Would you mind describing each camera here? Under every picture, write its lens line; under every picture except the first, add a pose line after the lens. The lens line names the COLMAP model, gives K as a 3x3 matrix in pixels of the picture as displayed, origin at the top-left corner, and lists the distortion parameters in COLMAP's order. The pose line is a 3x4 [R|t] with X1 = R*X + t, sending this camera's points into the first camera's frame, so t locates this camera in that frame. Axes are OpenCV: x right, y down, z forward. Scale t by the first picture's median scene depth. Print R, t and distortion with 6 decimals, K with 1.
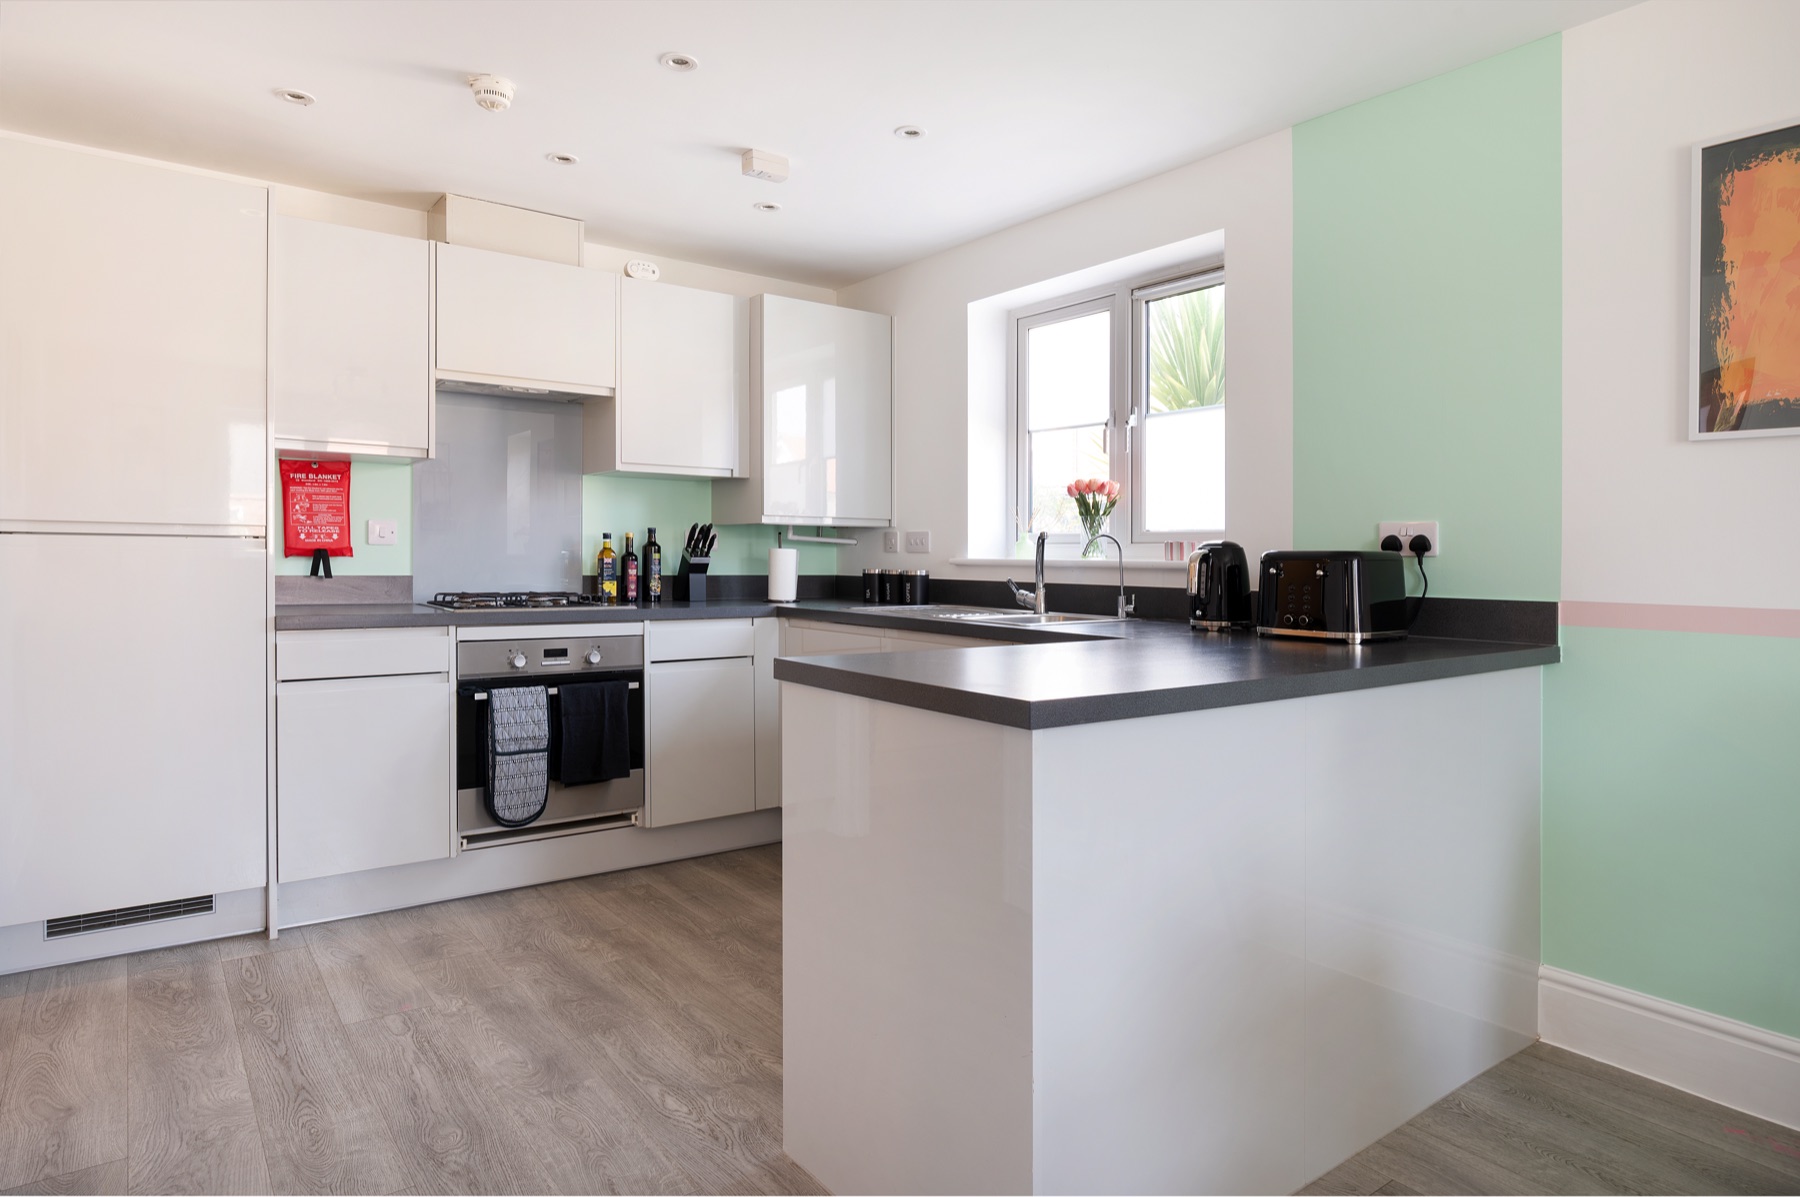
lens RADIAL K [[1037.3, 0, 901.5], [0, 1037.3, 553.9], [0, 0, 1]] dist [-0.000558, -0.000452]
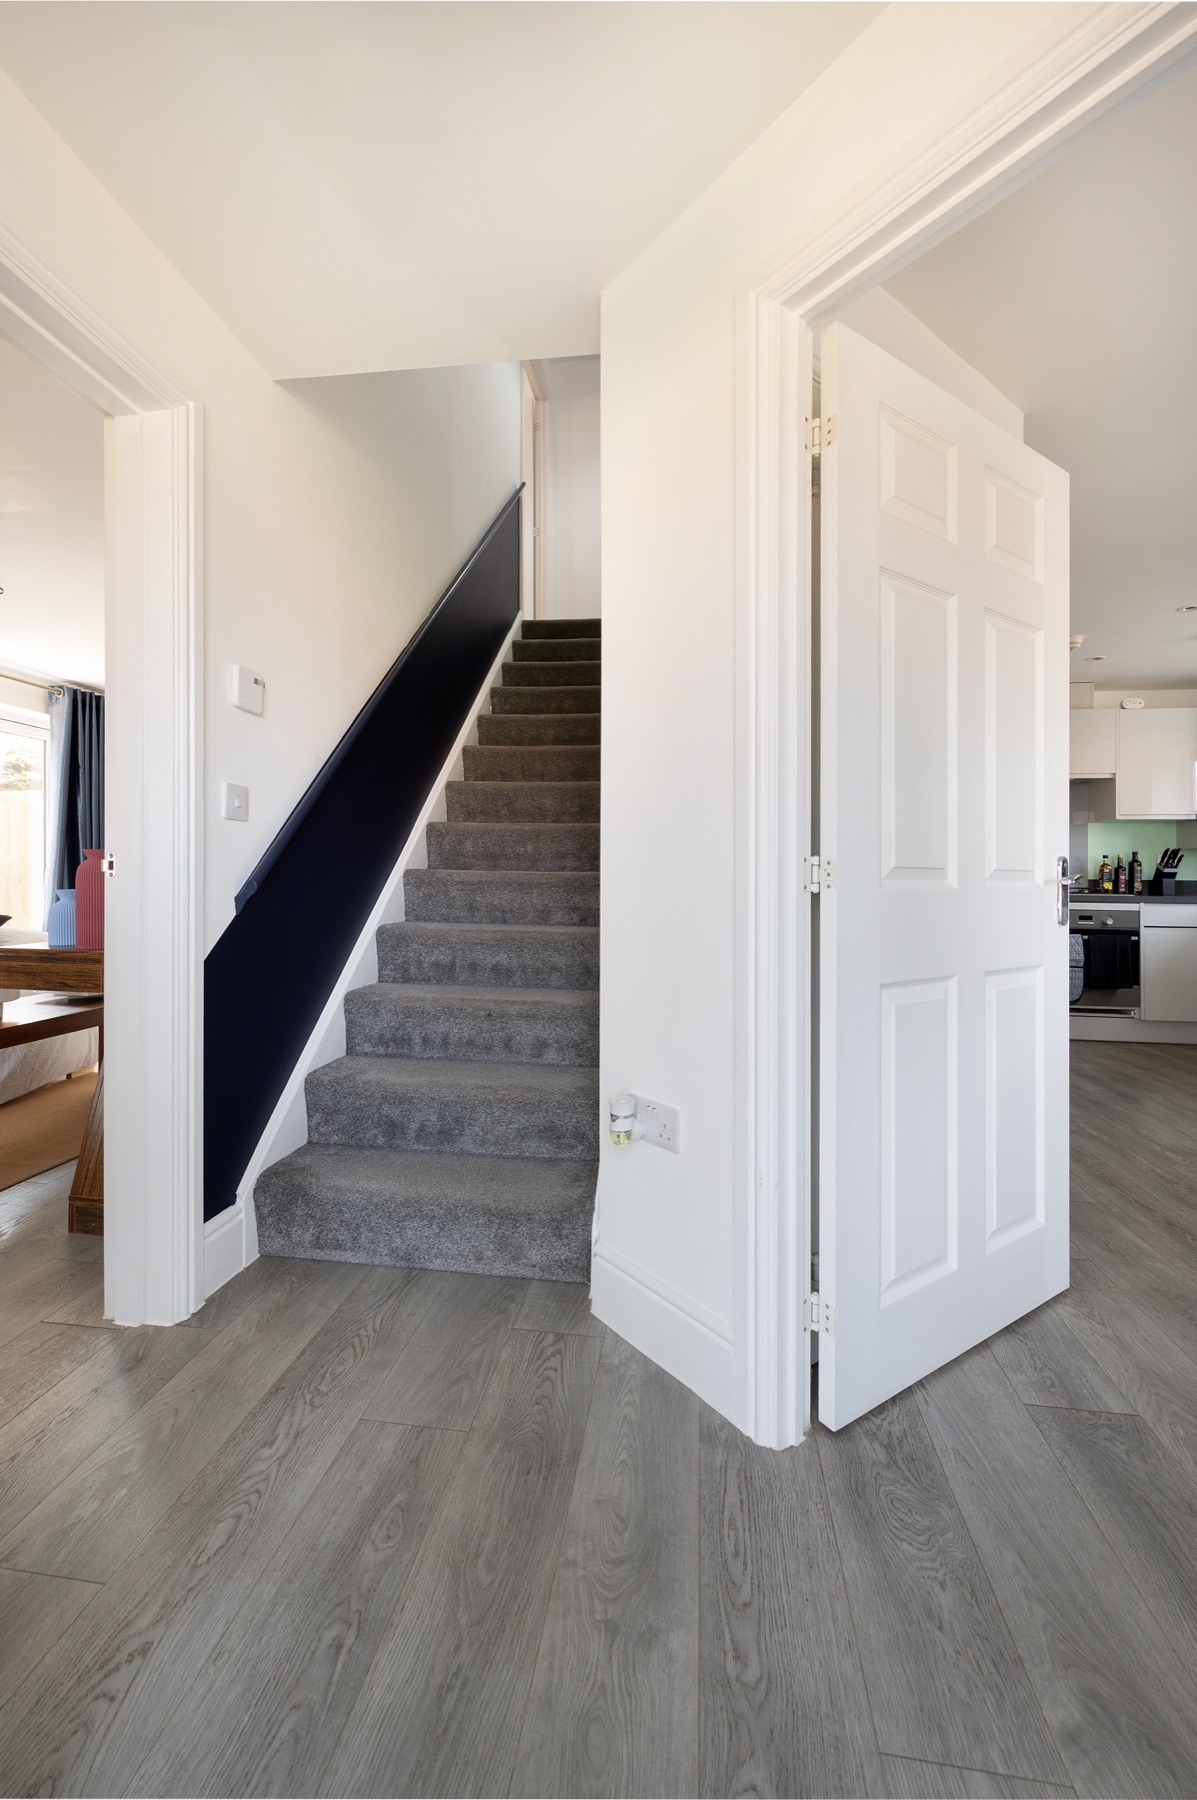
lens RADIAL K [[734.9, 0, 603.8], [0, 734.9, 881.1], [0, 0, 1]] dist [-0.000647, -0.000046]
pose [[0.714998, 0.003147, -0.699120, -0.023722], [-0.002402, 0.999995, 0.002045, 0.025860], [0.699123, 0.000217, 0.715002, -0.531489]]
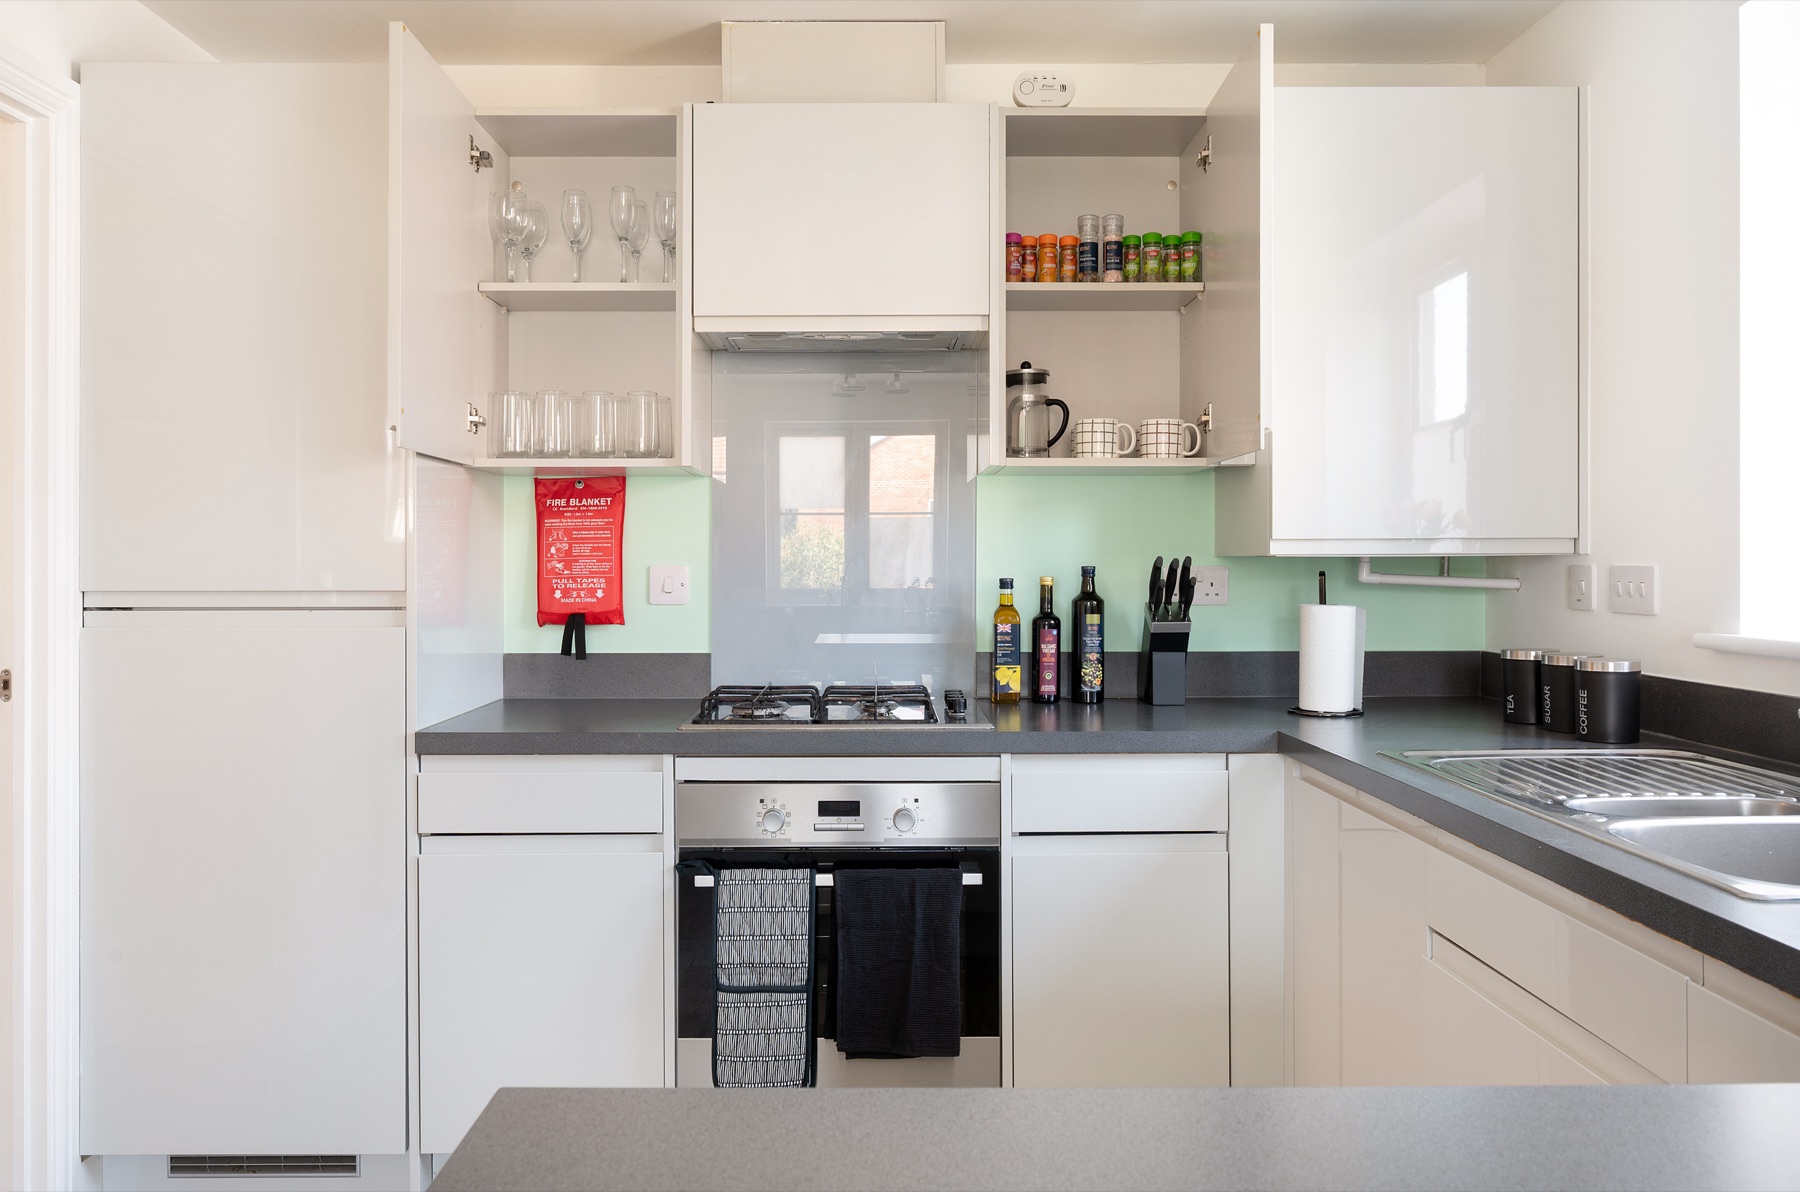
lens RADIAL K [[1440.1, 0, 900.0], [0, 1440.1, 596.0], [0, 0, 1]] dist [0.000172, 0.001280]
pose [[0.822204, -0.003883, -0.569180, 0.119448], [0.018049, 0.999652, 0.019253, -0.029161], [0.568907, -0.026103, 0.821988, 0.366545]]
